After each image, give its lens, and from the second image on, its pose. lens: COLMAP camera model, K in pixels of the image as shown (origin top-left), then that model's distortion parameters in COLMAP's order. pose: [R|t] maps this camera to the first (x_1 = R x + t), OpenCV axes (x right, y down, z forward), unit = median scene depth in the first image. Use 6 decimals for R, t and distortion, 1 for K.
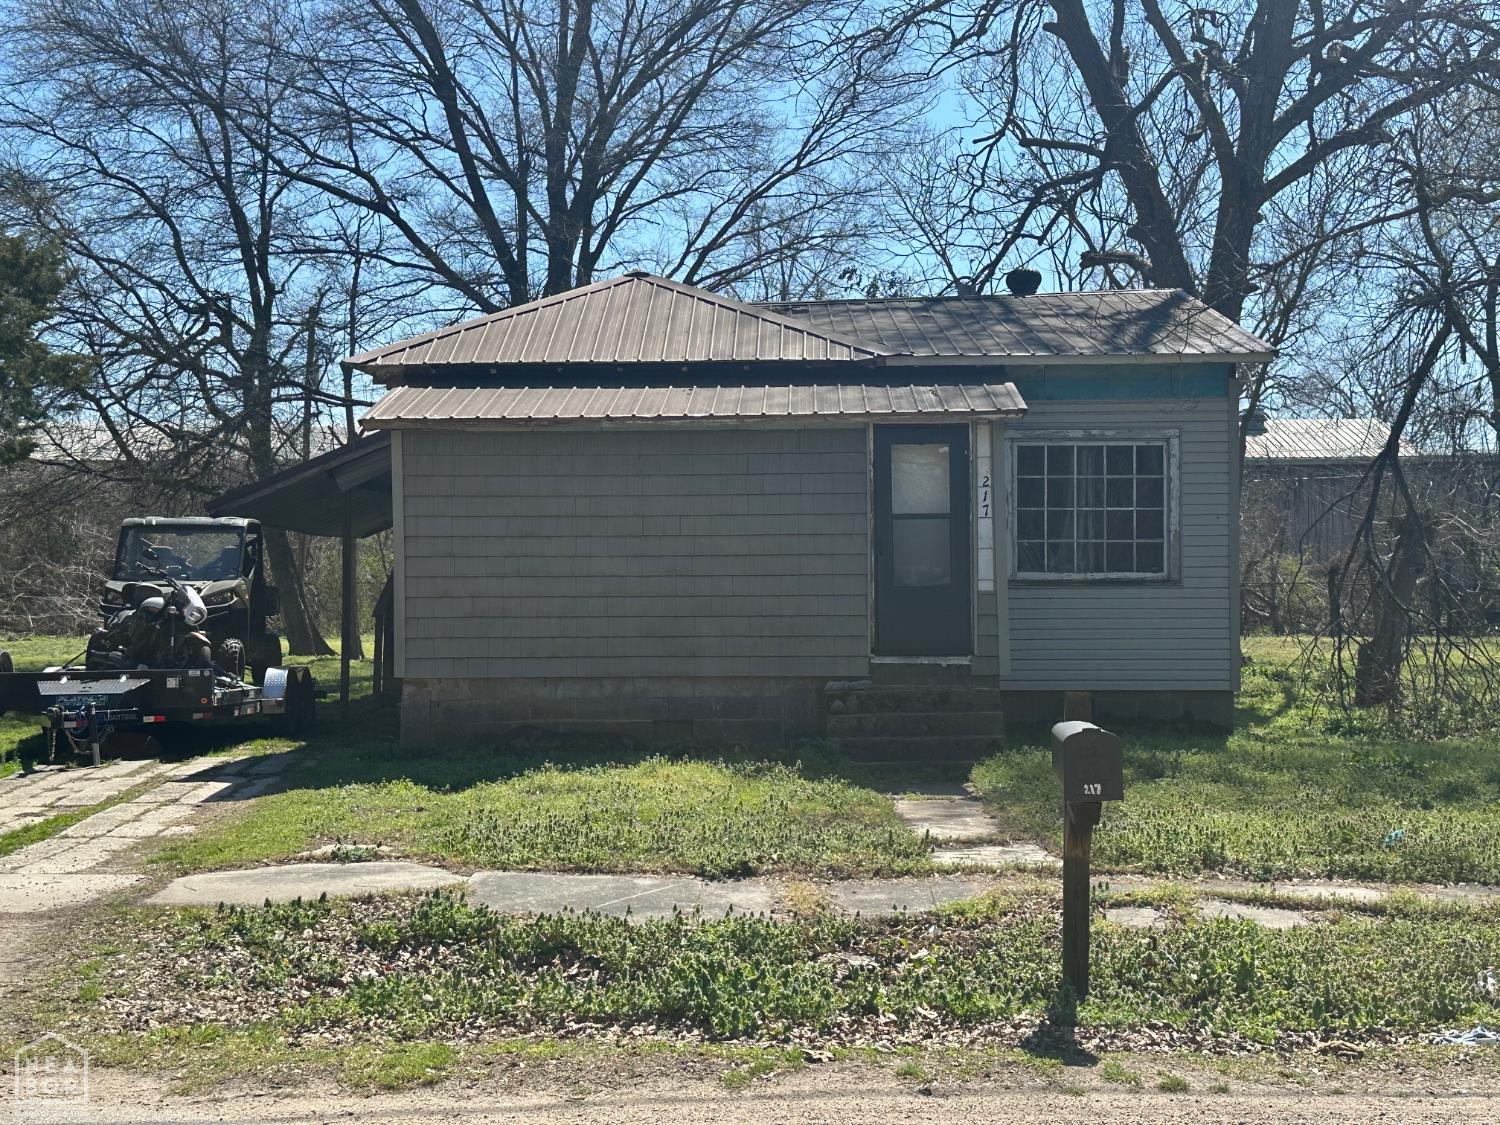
lens RADIAL K [[1937.3, 0, 751.6], [0, 1937.3, 567.3], [0, 0, 1]] dist [0.141716, 0.000000]
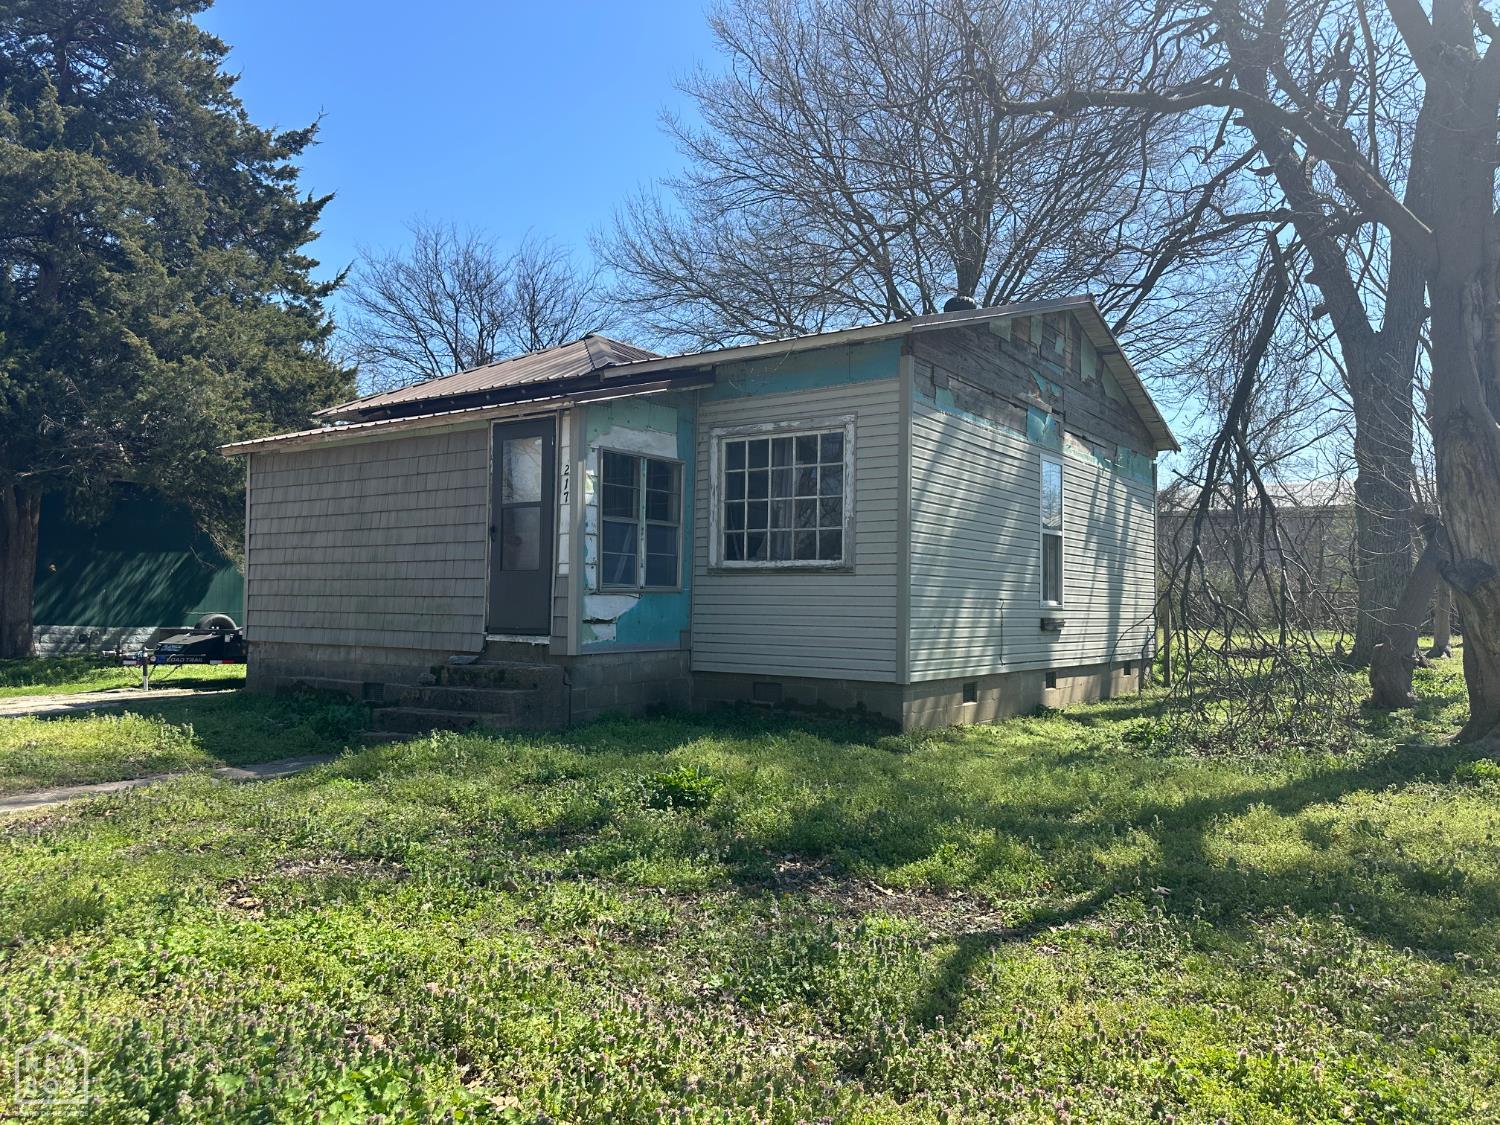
lens RADIAL K [[1094.5, 0, 754.3], [0, 1094.5, 560.2], [0, 0, 1]] dist [0.020950, -0.034948]
pose [[0.835844, -0.008287, -0.548905, 0.508489], [-0.006346, 0.999673, -0.024756, 0.017757], [0.548931, 0.024176, 0.835518, 0.542534]]
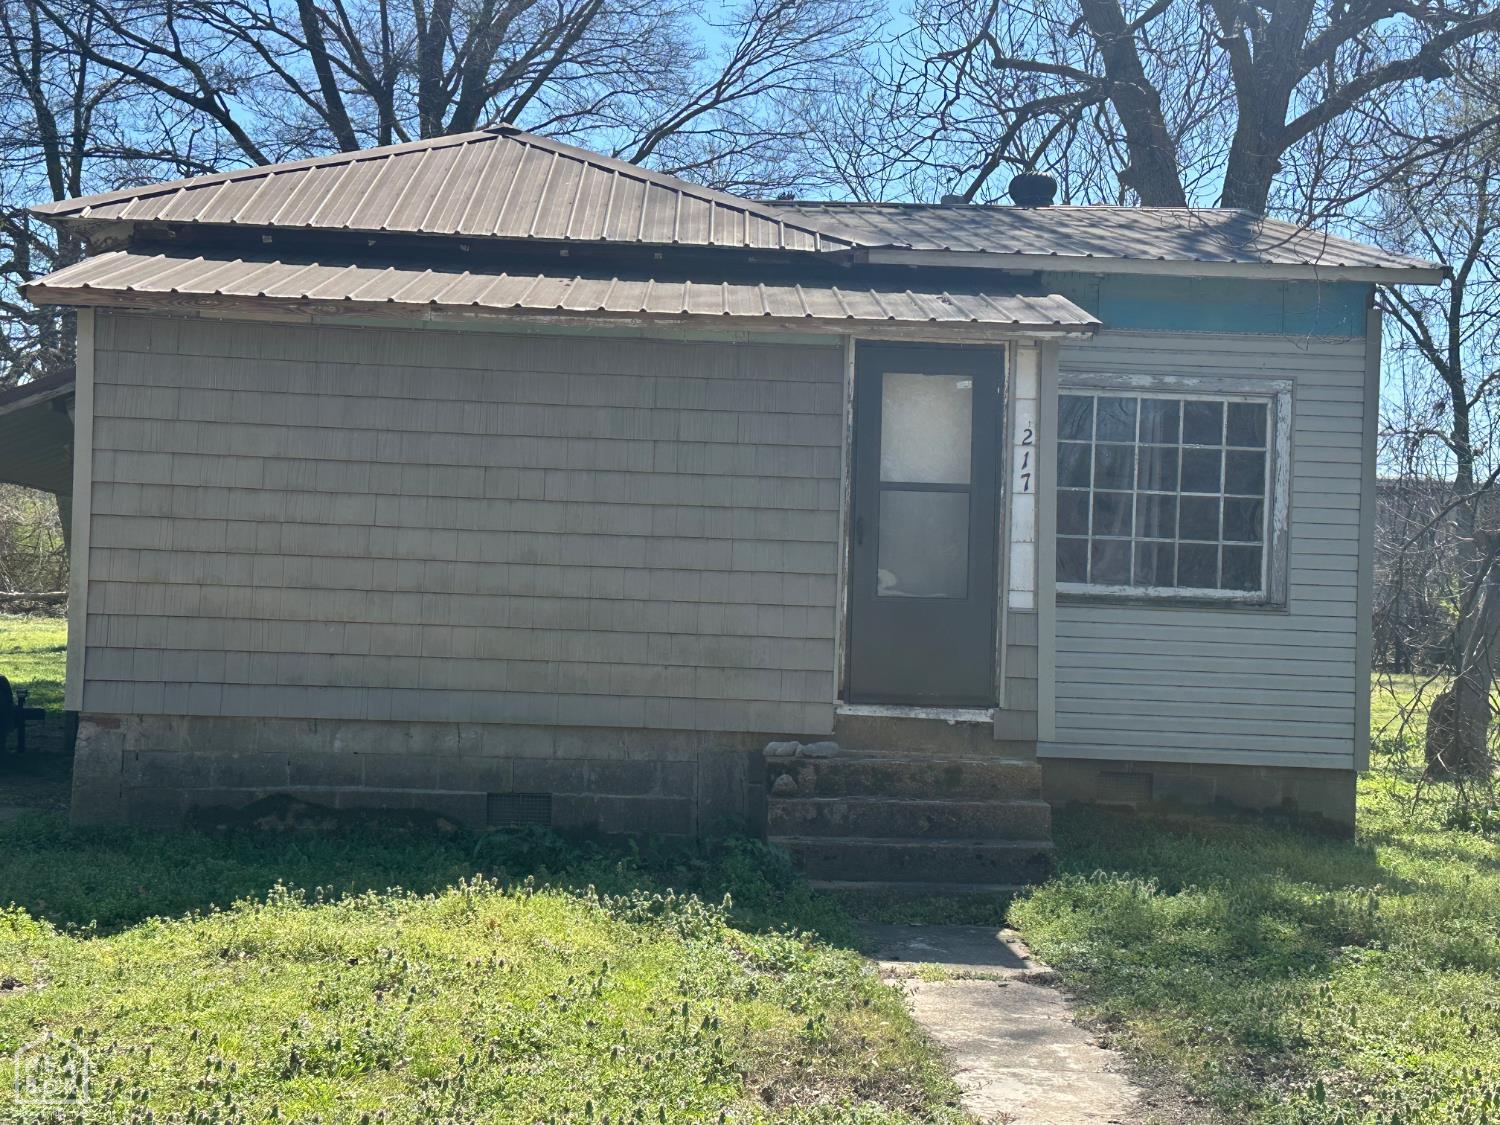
lens RADIAL K [[1937.3, 0, 761.4], [0, 1937.3, 559.8], [0, 0, 1]] dist [0.141716, 0.000000]
pose [[0.997154, 0.042312, 0.062395, -0.004814], [-0.041919, 0.999092, -0.007583, 0.004416], [-0.062659, 0.004946, 0.998023, 0.352945]]
